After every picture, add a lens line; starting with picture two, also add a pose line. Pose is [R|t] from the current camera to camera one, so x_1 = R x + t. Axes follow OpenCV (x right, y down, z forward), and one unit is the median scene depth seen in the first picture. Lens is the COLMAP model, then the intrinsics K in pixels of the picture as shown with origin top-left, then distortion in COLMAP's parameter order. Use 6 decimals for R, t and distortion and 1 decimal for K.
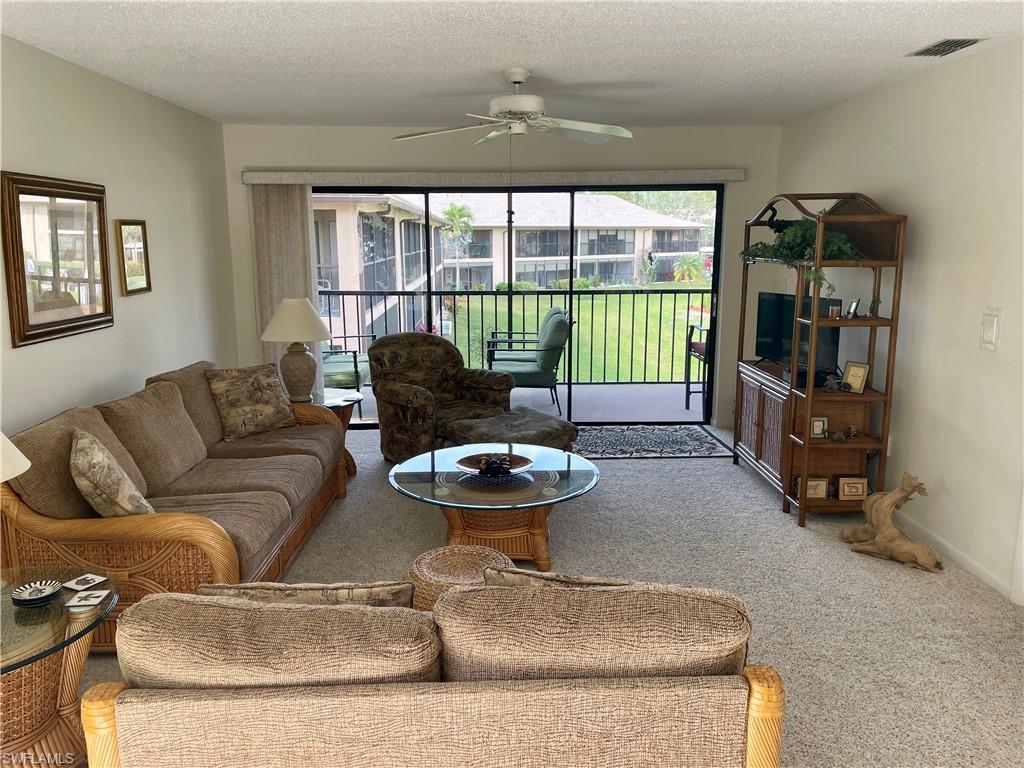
lens RADIAL K [[771.8, 0, 512.0], [0, 771.8, 384.0], [0, 0, 1]] dist [0.071189, -0.005529]
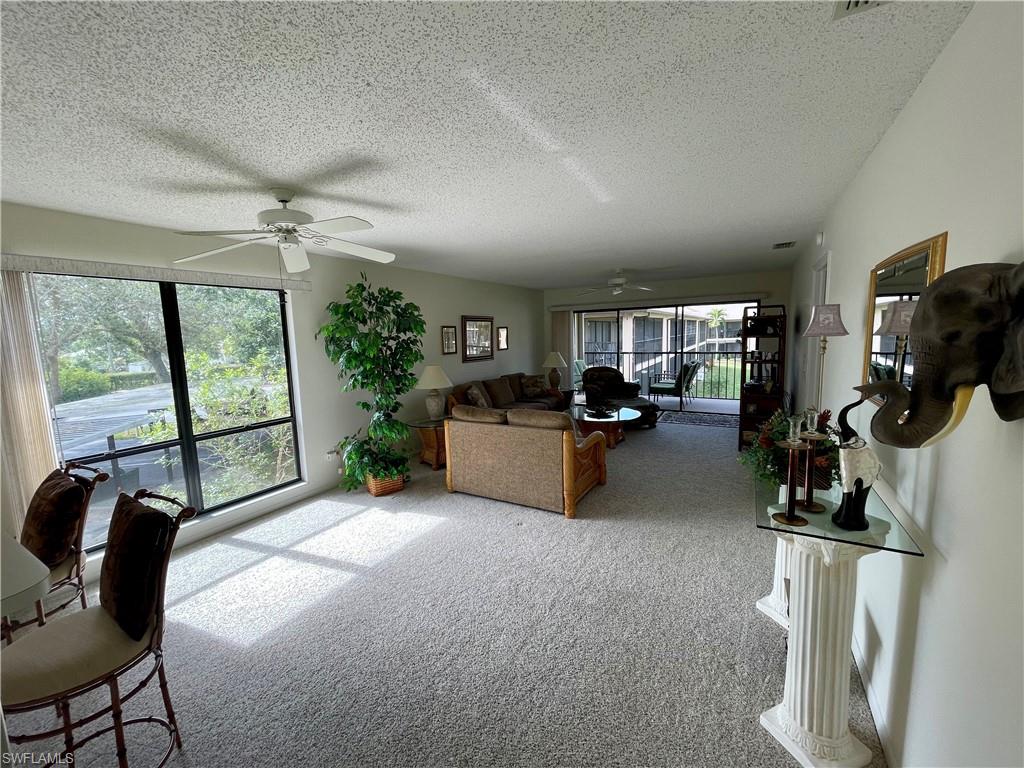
lens RADIAL K [[416.8, 0, 512.0], [0, 416.8, 384.0], [0, 0, 1]] dist [-0.001365, 0.000783]
pose [[0.848408, 0.042747, -0.527614, 0.425546], [-0.072916, 0.996670, -0.036501, 0.077003], [0.524296, 0.069439, 0.848700, -0.375286]]
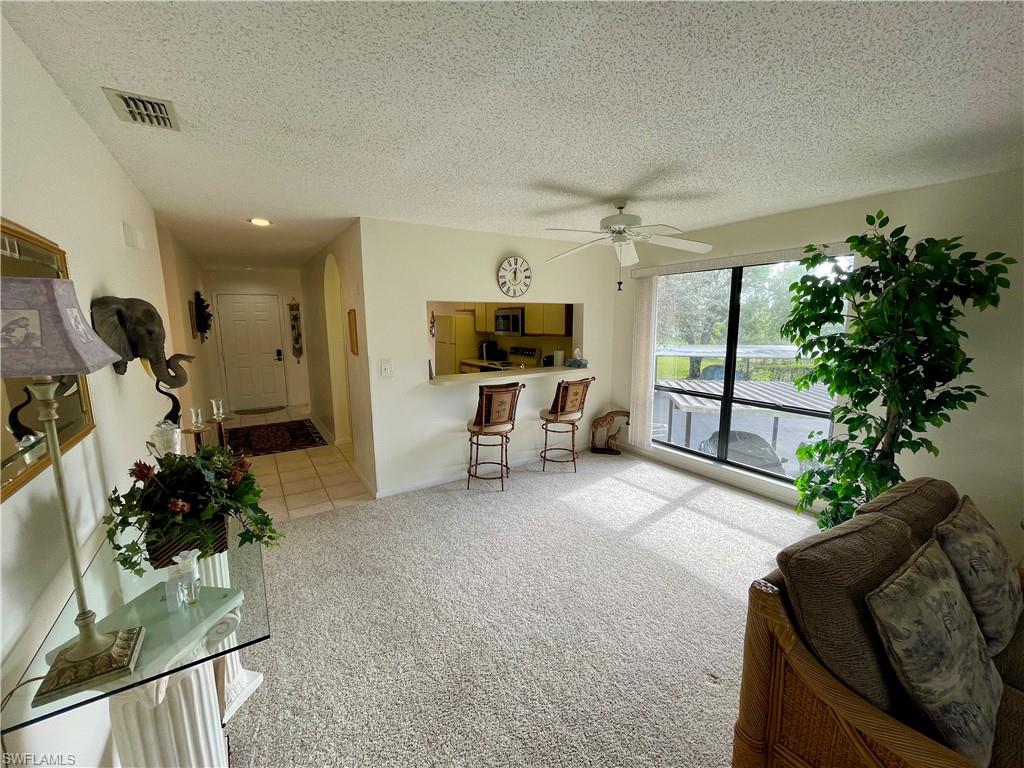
lens RADIAL K [[416.8, 0, 512.0], [0, 416.8, 384.0], [0, 0, 1]] dist [-0.001365, 0.000783]
pose [[-0.857498, 0.089037, -0.506725, 0.400322], [-0.091335, 0.942923, 0.320240, -0.085374], [0.506316, 0.320887, -0.800422, 0.437488]]
